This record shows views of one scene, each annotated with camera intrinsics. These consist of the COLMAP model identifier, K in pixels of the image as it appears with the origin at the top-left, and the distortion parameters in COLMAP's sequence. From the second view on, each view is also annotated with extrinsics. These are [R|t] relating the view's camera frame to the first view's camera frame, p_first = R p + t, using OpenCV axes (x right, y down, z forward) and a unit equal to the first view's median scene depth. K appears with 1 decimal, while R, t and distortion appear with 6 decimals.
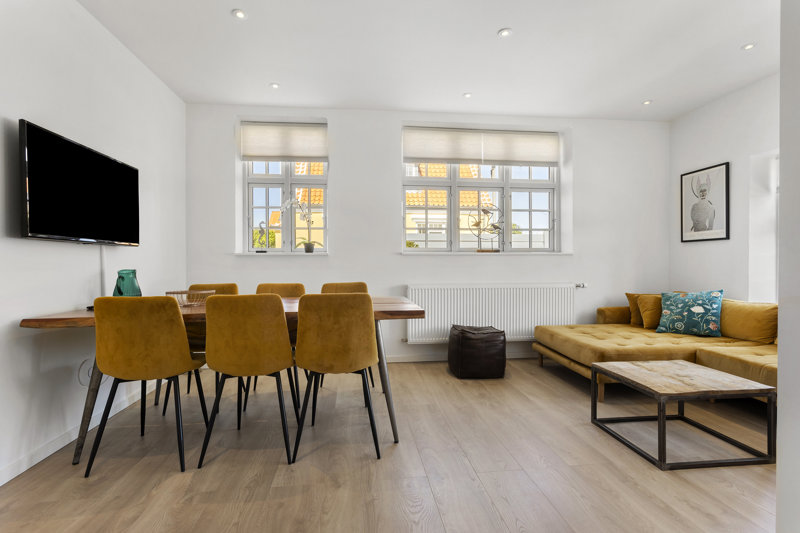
lens RADIAL K [[393.1, 0, 394.4], [0, 393.1, 268.8], [0, 0, 1]] dist [-0.012243, 0.004903]
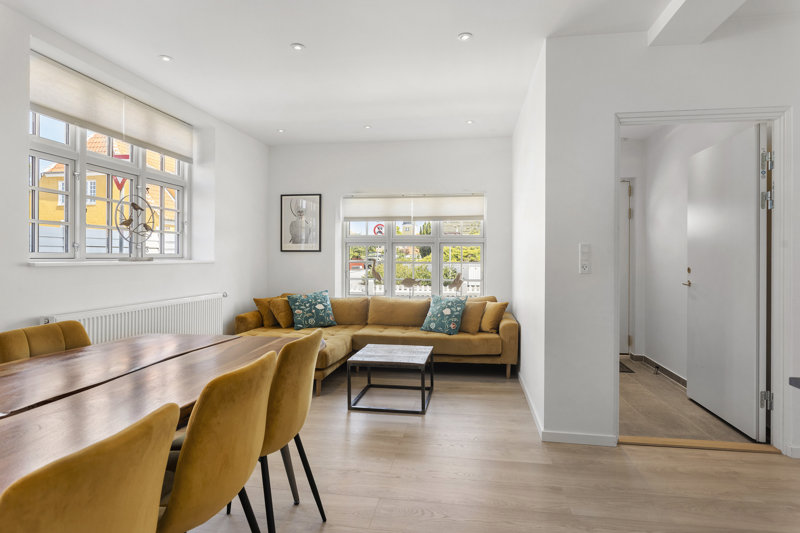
lens RADIAL K [[442.7, 0, 404.3], [0, 442.7, 260.1], [0, 0, 1]] dist [-0.014176, 0.000607]
pose [[0.251590, -0.004643, 0.967823, -0.499349], [0.008912, 0.999957, 0.002480, -0.044820], [-0.967793, 0.008002, 0.251621, 0.320352]]
